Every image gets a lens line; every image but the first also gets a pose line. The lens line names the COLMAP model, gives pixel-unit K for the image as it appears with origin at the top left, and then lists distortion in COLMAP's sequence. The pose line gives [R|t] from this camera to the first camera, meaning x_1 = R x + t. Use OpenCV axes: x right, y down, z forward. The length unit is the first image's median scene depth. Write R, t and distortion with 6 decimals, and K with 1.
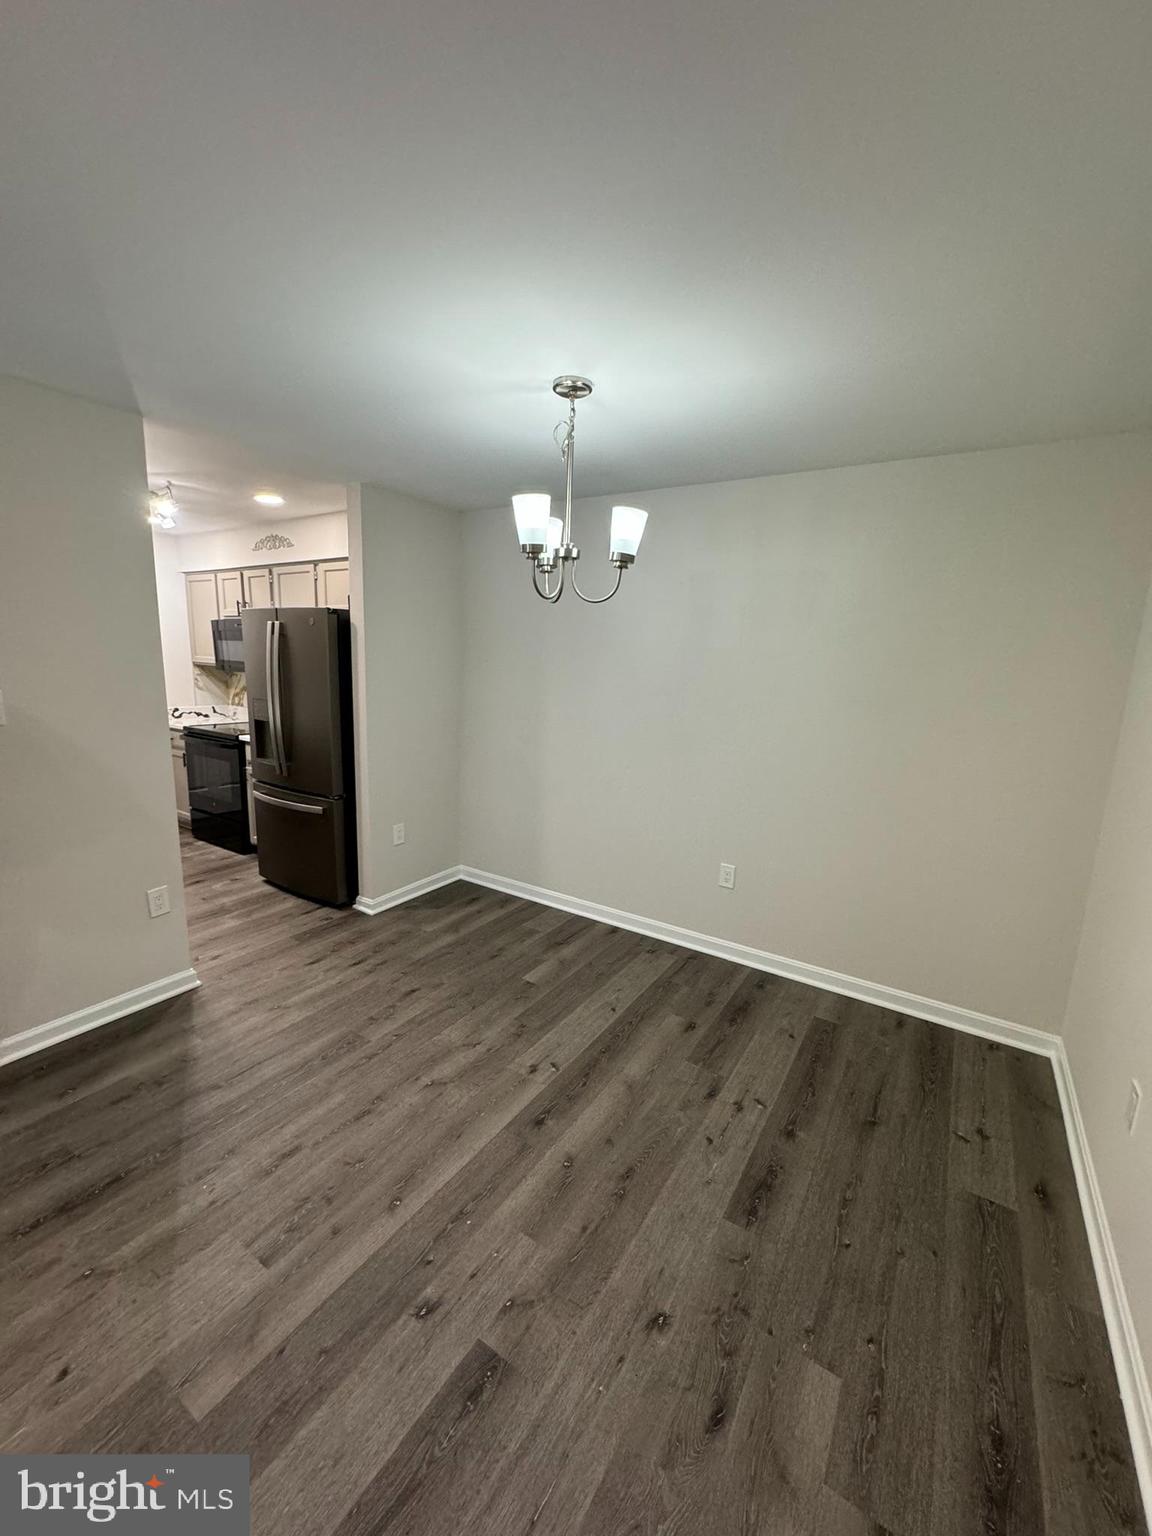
lens RADIAL K [[614.3, 0, 570.4], [0, 614.3, 768.0], [0, 0, 1]] dist [-0.003866, -0.000462]
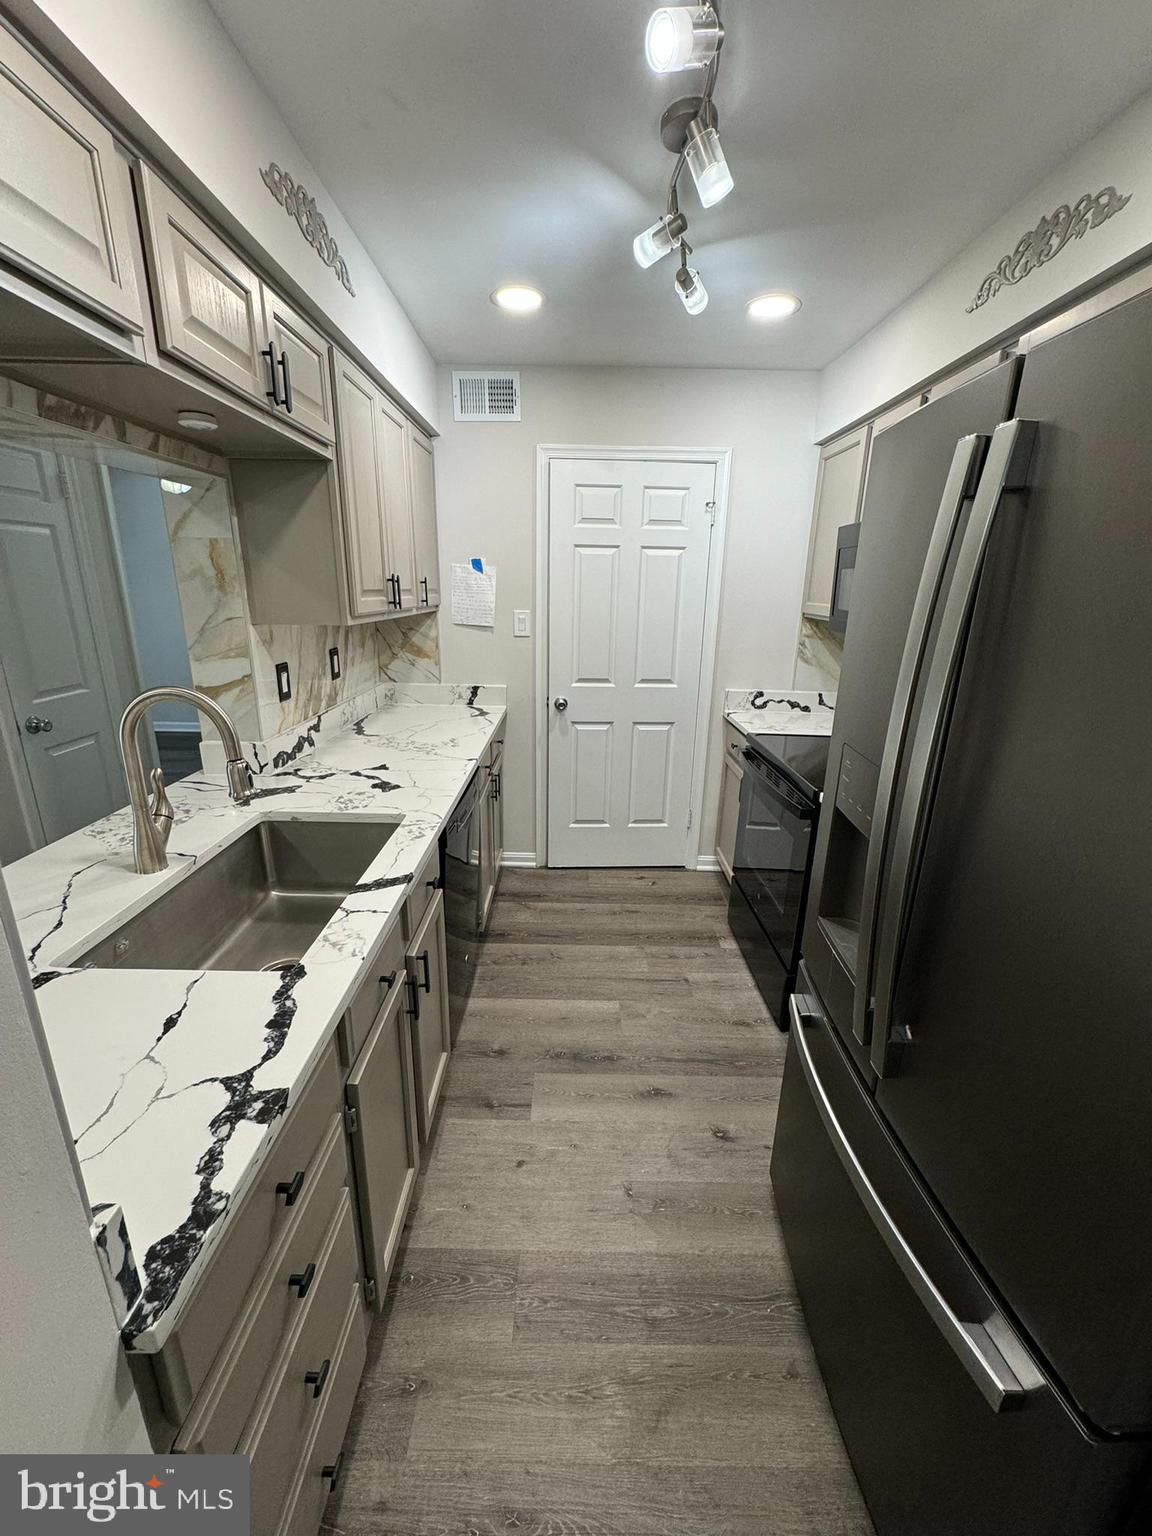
lens RADIAL K [[614.3, 0, 572.7], [0, 614.3, 768.1], [0, 0, 1]] dist [-0.003866, -0.000462]
pose [[0.545557, 0.223258, -0.807789, -0.258978], [-0.155673, 0.974086, 0.164082, -0.099260], [0.823489, 0.036235, 0.566175, 0.543087]]
